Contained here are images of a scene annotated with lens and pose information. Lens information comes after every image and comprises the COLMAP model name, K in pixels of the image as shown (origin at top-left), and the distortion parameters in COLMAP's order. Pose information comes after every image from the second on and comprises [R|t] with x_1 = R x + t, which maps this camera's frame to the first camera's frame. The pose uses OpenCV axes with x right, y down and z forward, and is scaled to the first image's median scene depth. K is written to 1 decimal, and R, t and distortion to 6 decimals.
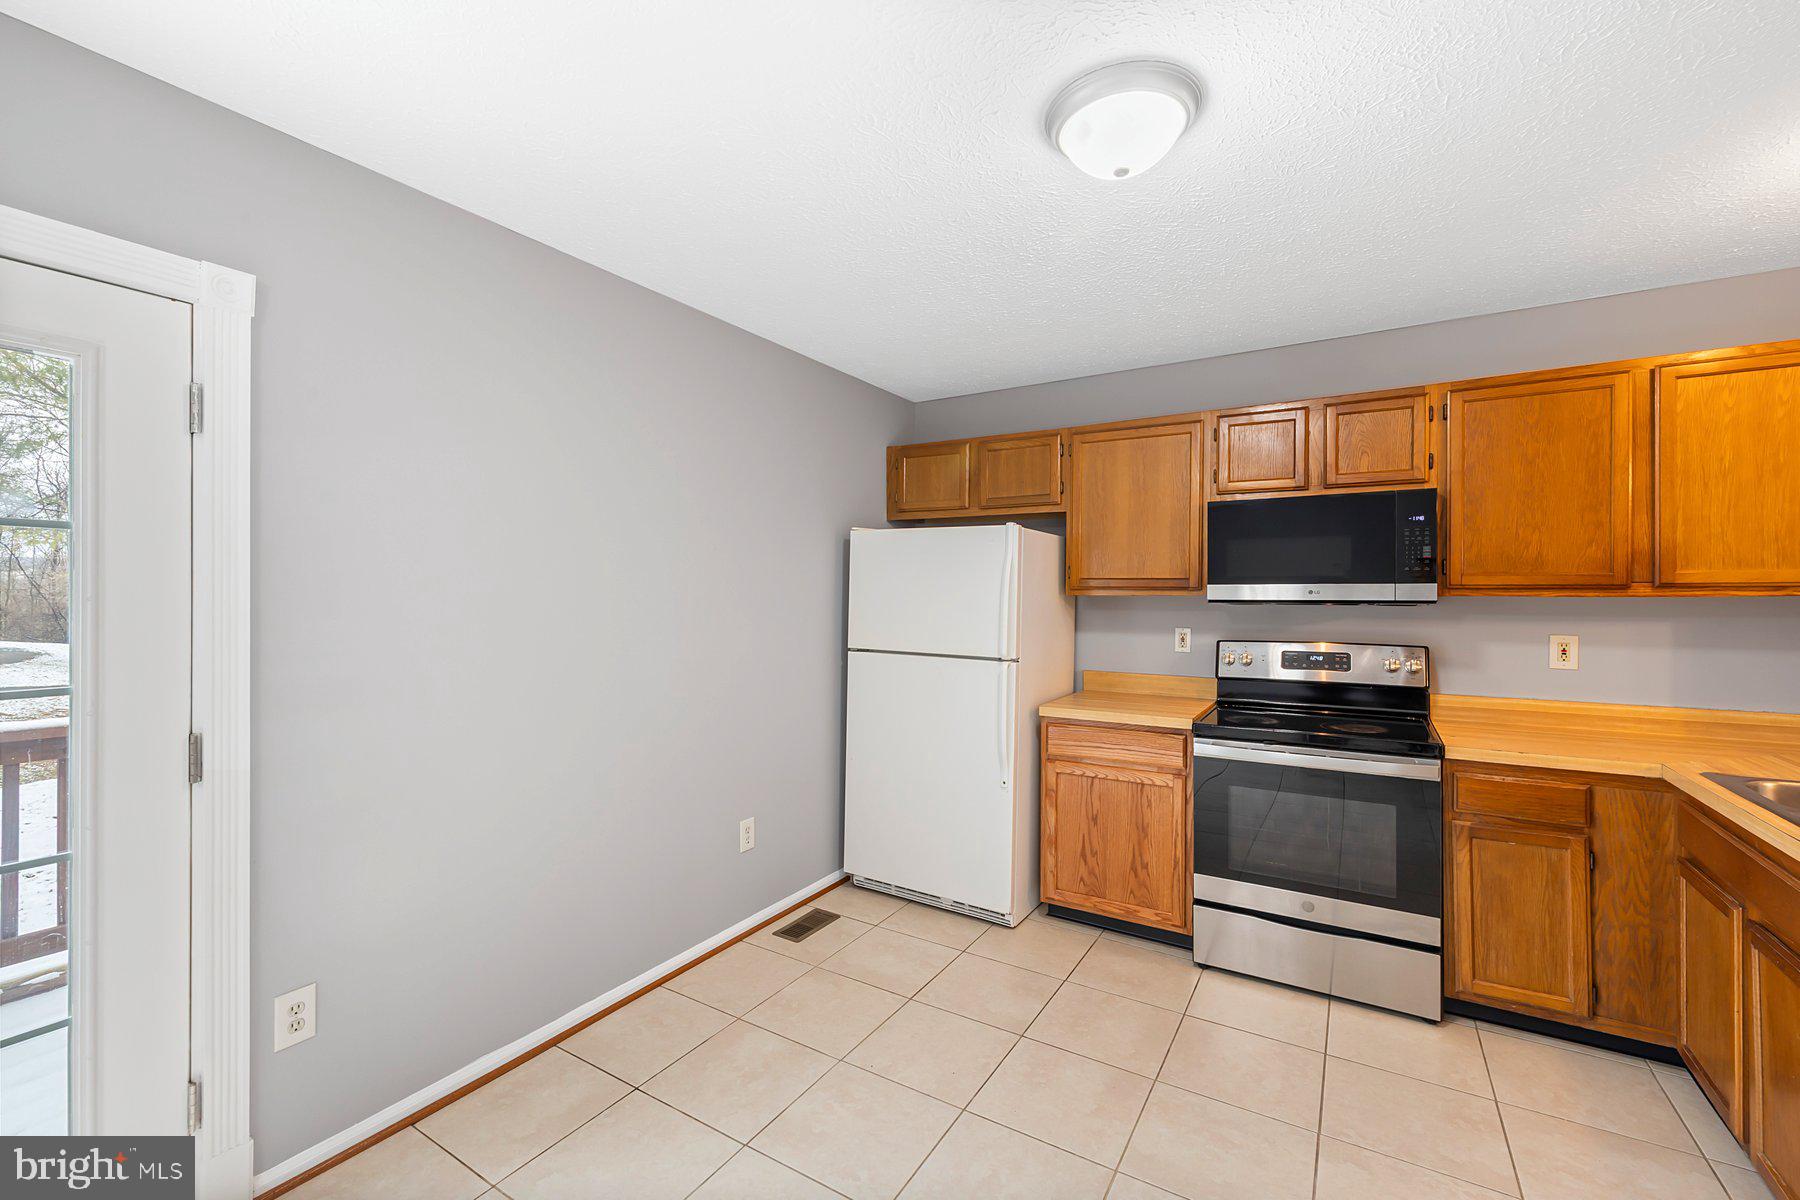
lens RADIAL K [[754.6, 0, 899.5], [0, 754.6, 595.4], [0, 0, 1]] dist [0.000604, 0.000051]
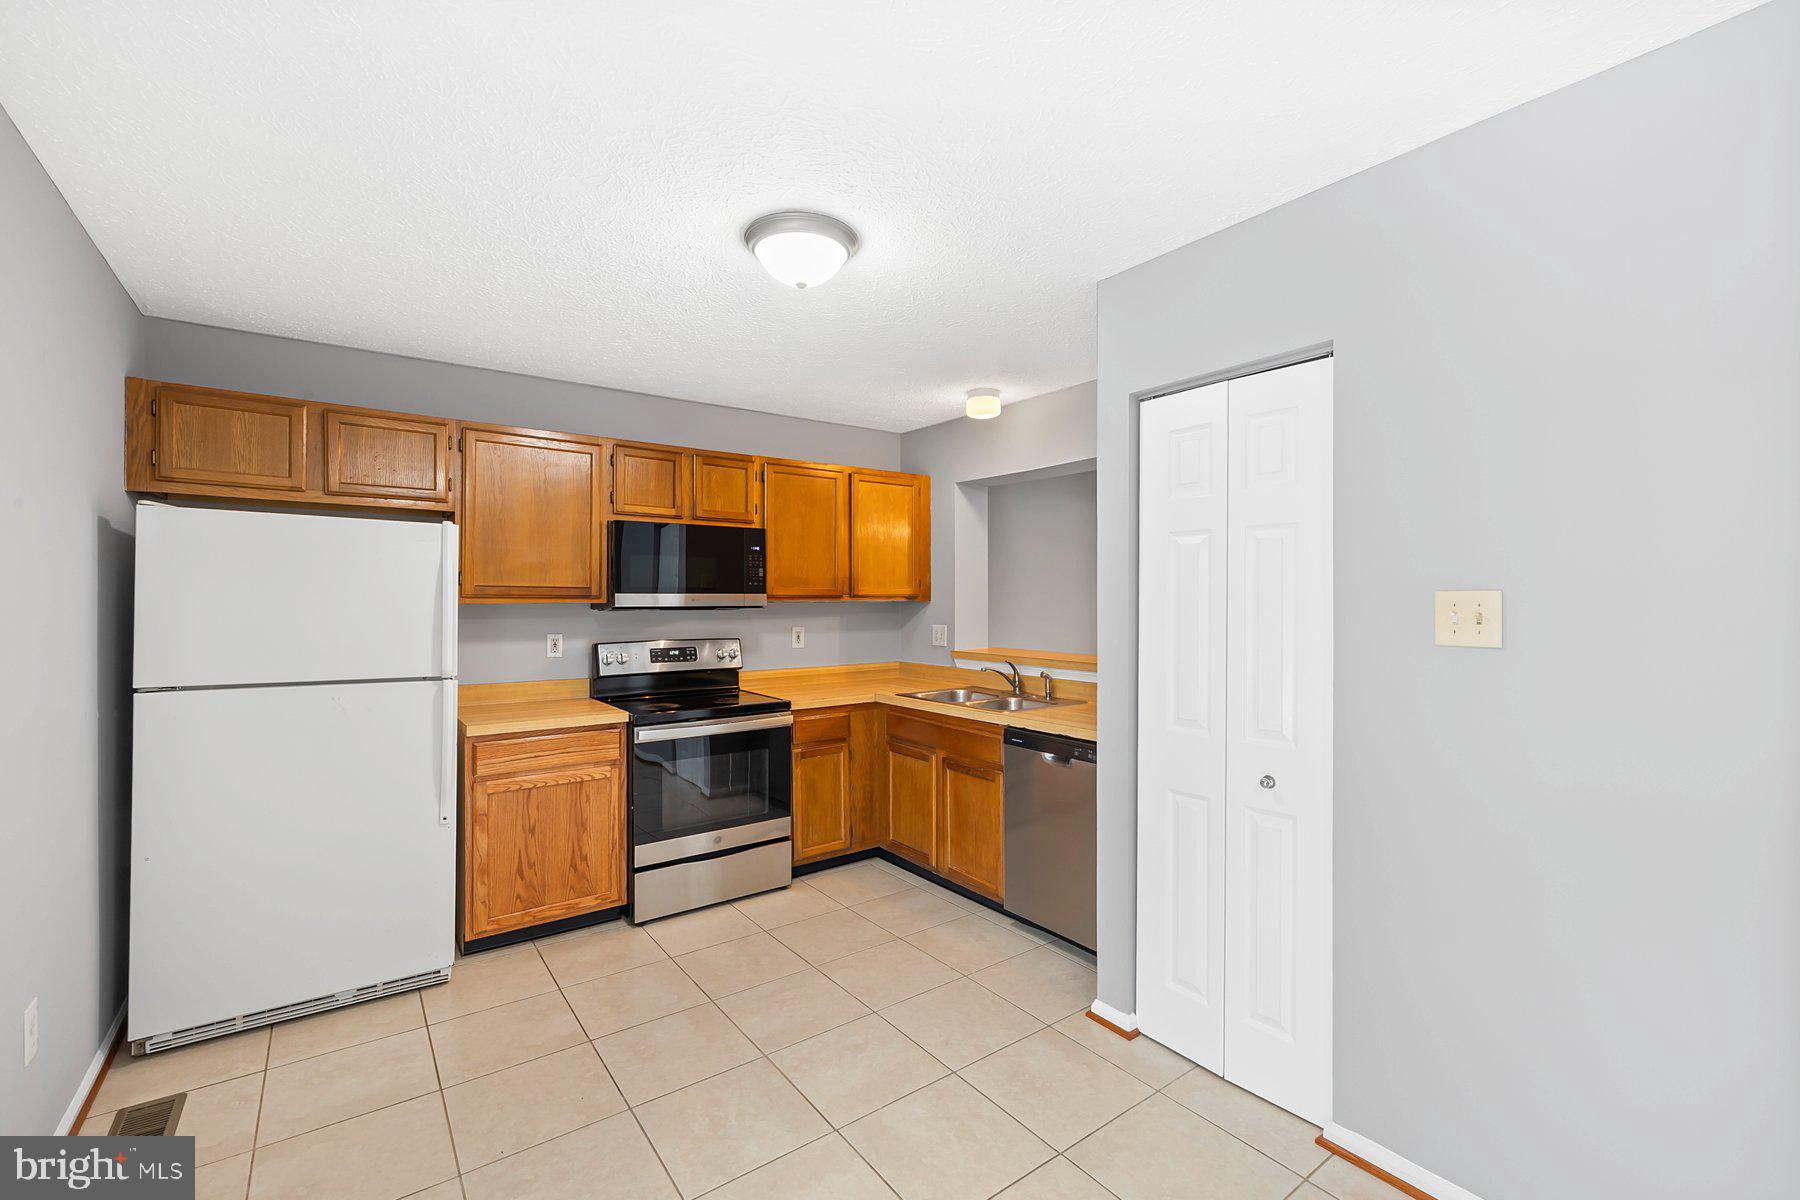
lens RADIAL K [[759.7, 0, 887.4], [0, 759.7, 603.7], [0, 0, 1]] dist [0.001637, 0.000135]
pose [[0.381069, -0.006489, 0.924524, -0.510997], [0.003455, 0.999978, 0.005594, -0.004244], [-0.924540, 0.001062, 0.381083, 0.201829]]
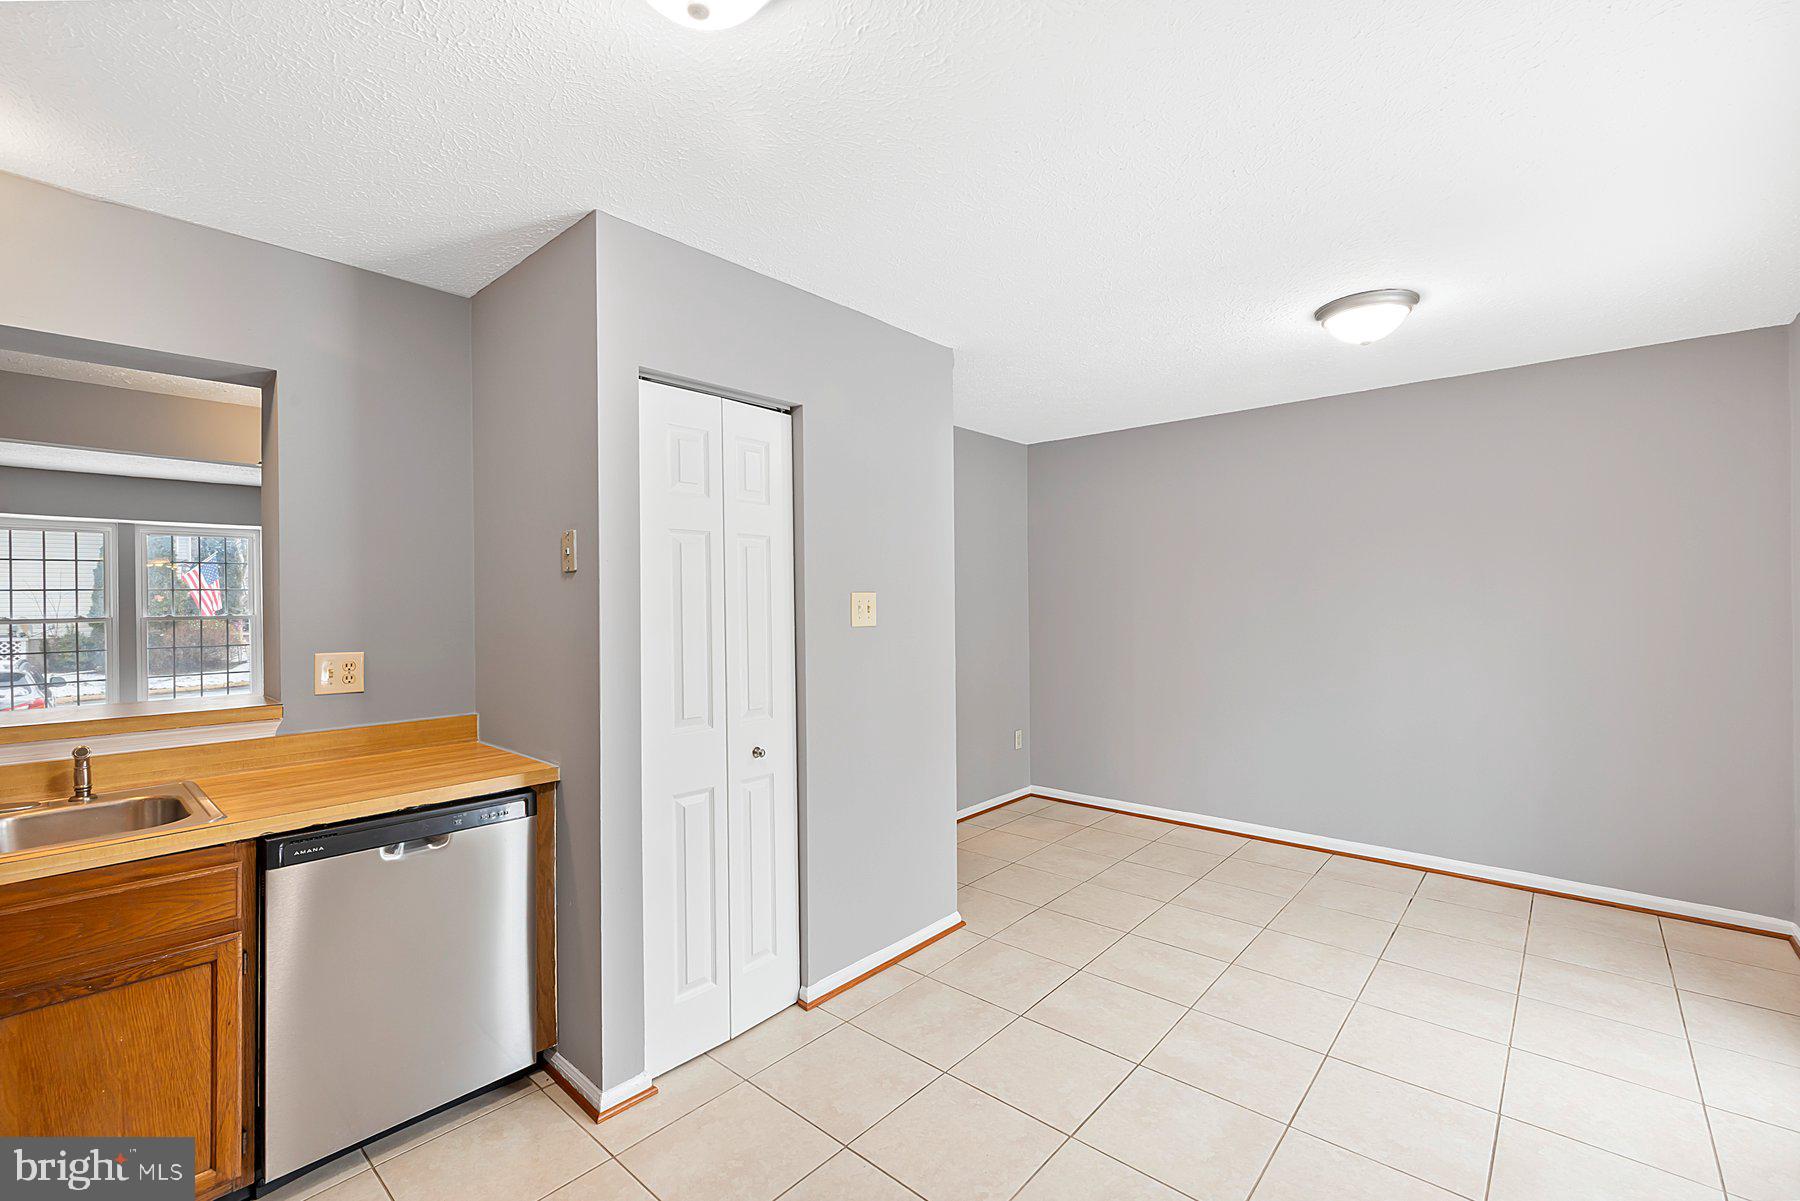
lens RADIAL K [[763.5, 0, 892.3], [0, 763.5, 604.7], [0, 0, 1]] dist [0.002132, -0.000007]
pose [[-0.984203, 0.005226, 0.176965, -0.000166], [0.006526, 0.999956, 0.006765, 0.000016], [-0.176922, 0.007813, -0.984194, 0.967361]]
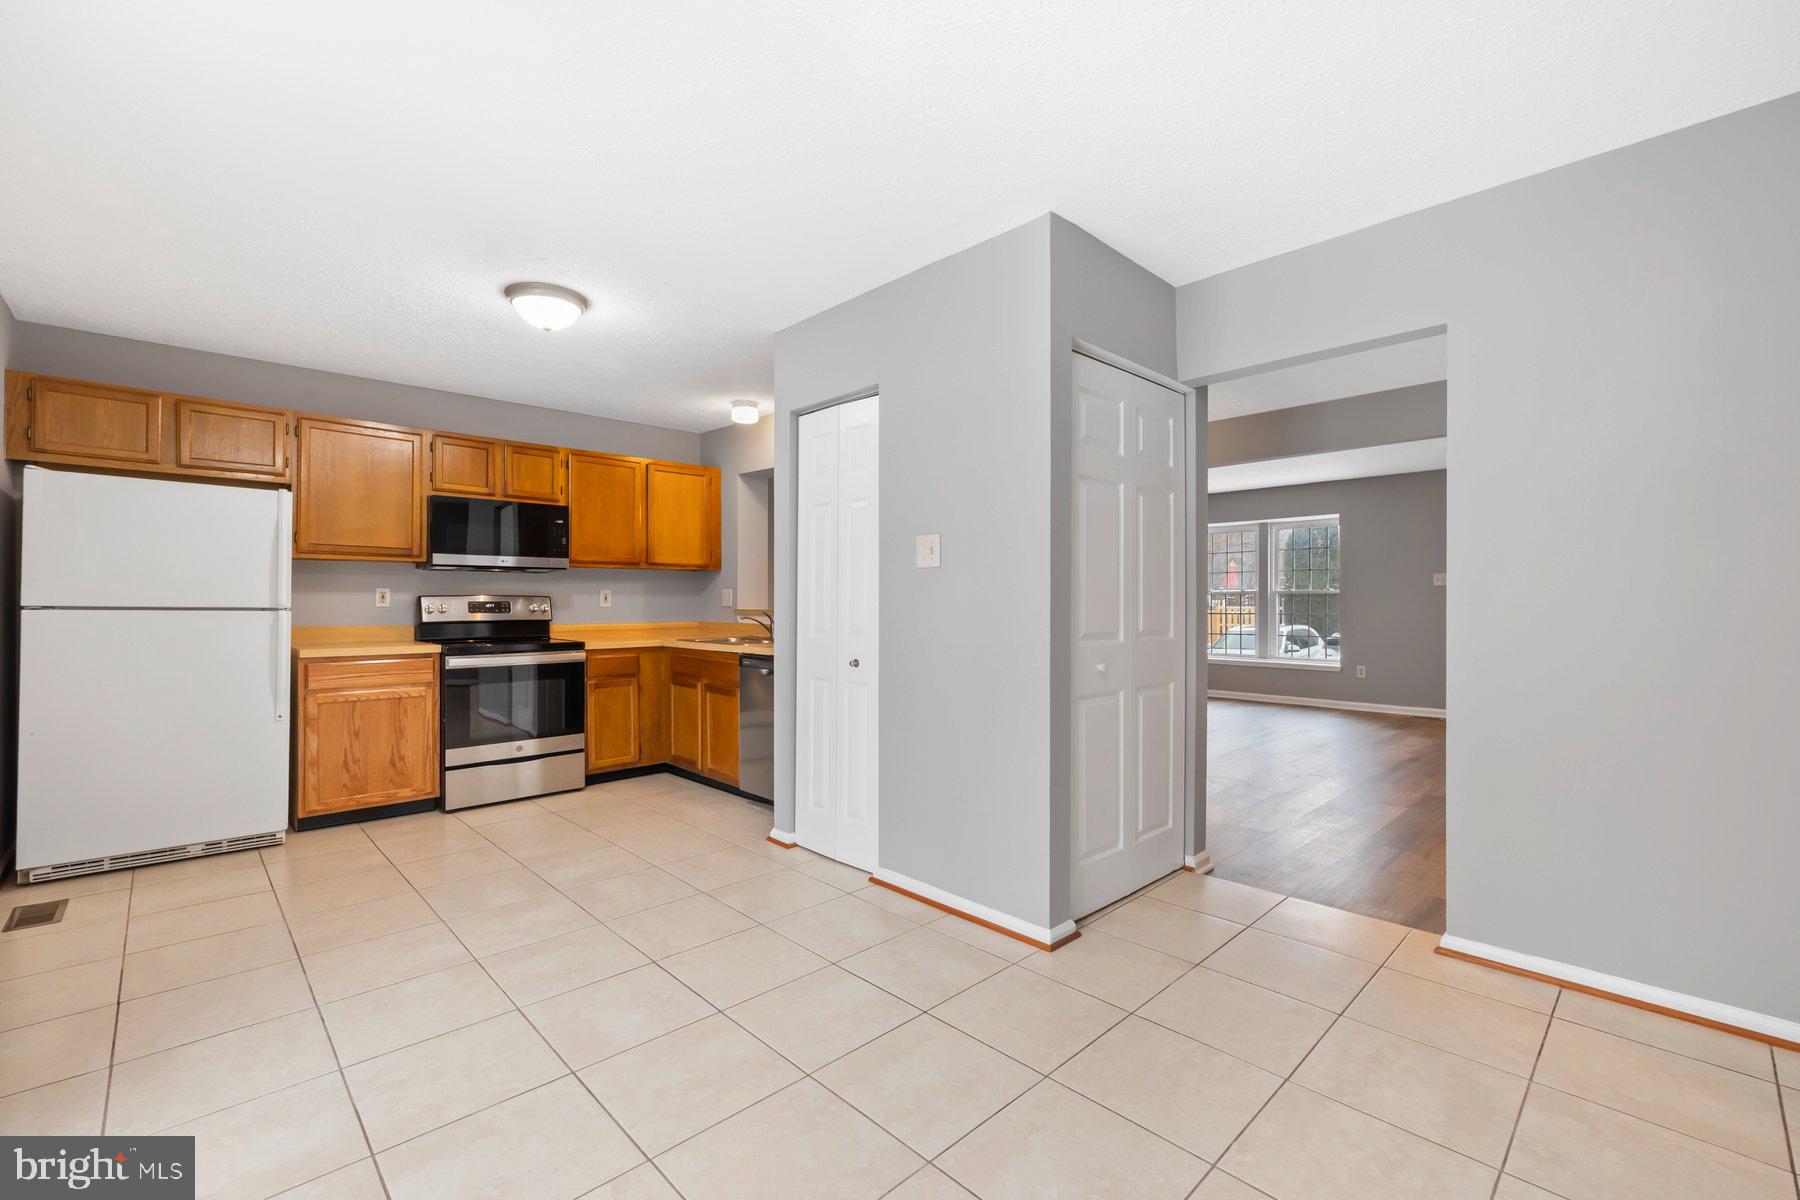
lens RADIAL K [[763.5, 0, 892.3], [0, 763.5, 604.2], [0, 0, 1]] dist [0.002132, -0.000007]
pose [[0.256288, -0.004336, 0.966591, -0.791548], [0.001052, 0.999991, 0.004207, 0.079021], [-0.966600, -0.000062, 0.256290, -0.205962]]
